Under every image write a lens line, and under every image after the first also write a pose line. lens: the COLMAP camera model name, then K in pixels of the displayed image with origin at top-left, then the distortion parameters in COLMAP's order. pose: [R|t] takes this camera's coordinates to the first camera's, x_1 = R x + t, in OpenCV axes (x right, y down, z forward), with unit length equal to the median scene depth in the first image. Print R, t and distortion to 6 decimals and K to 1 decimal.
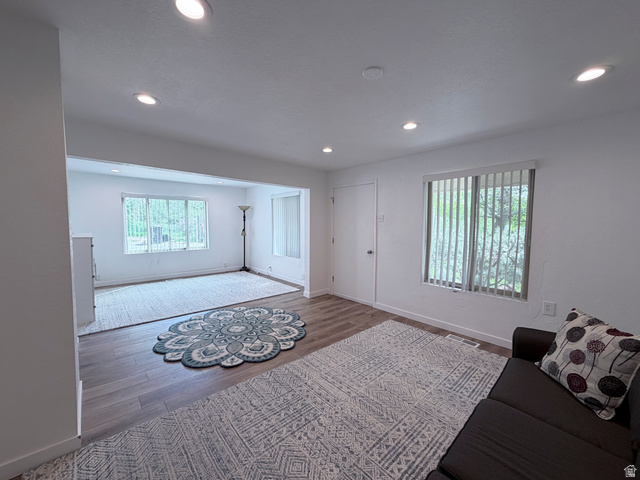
lens RADIAL K [[255.0, 0, 317.8], [0, 255.0, 239.0], [0, 0, 1]] dist [-0.002542, 0.000137]
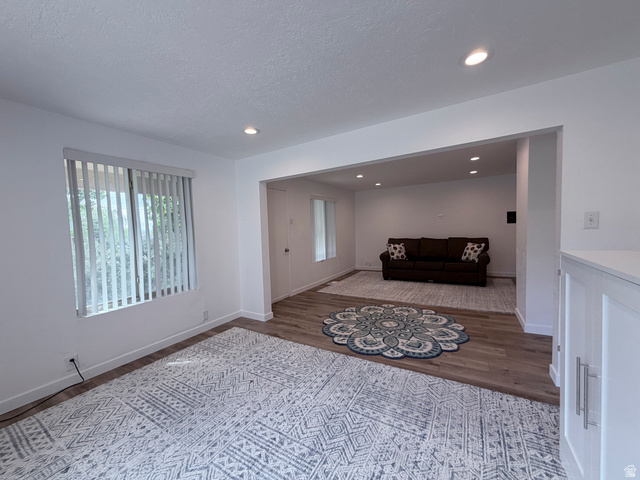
lens RADIAL K [[255.0, 0, 317.3], [0, 255.0, 239.0], [0, 0, 1]] dist [-0.002542, 0.000137]
pose [[-0.291785, -0.042659, 0.955532, -1.155351], [0.088222, 0.993546, 0.071296, -0.086488], [-0.952407, 0.105102, -0.286138, 1.477847]]
